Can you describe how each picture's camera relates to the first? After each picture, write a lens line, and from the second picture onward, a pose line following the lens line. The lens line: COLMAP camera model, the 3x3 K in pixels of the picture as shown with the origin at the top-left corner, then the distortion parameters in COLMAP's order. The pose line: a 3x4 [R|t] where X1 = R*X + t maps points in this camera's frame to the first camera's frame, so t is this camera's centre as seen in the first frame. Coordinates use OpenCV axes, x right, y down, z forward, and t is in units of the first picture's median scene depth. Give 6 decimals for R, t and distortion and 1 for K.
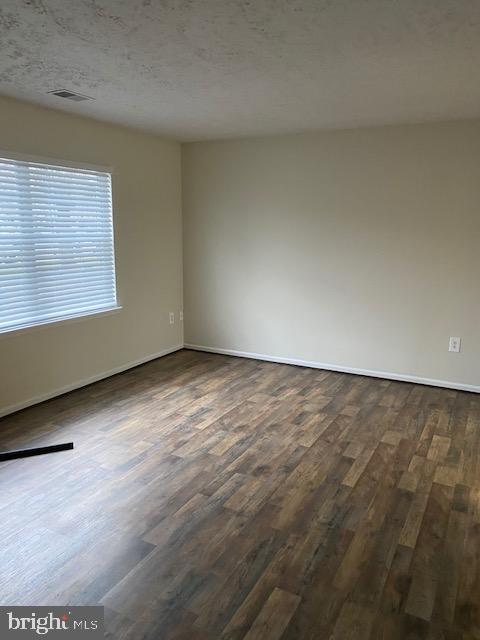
lens RADIAL K [[492.2, 0, 237.0], [0, 492.2, 321.8], [0, 0, 1]] dist [0.034098, -0.025422]
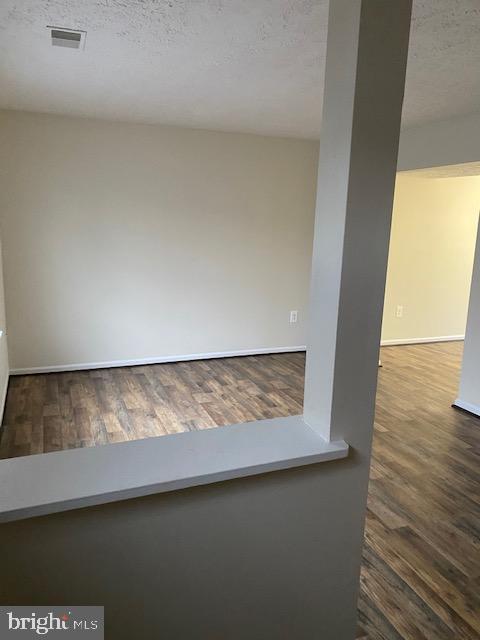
lens RADIAL K [[492.2, 0, 239.3], [0, 492.2, 320.1], [0, 0, 1]] dist [0.034098, -0.025422]
pose [[0.644536, -0.151847, 0.749344, -0.603477], [0.132487, 0.987435, 0.086136, -0.072093], [-0.753008, 0.043761, 0.656555, 0.279955]]
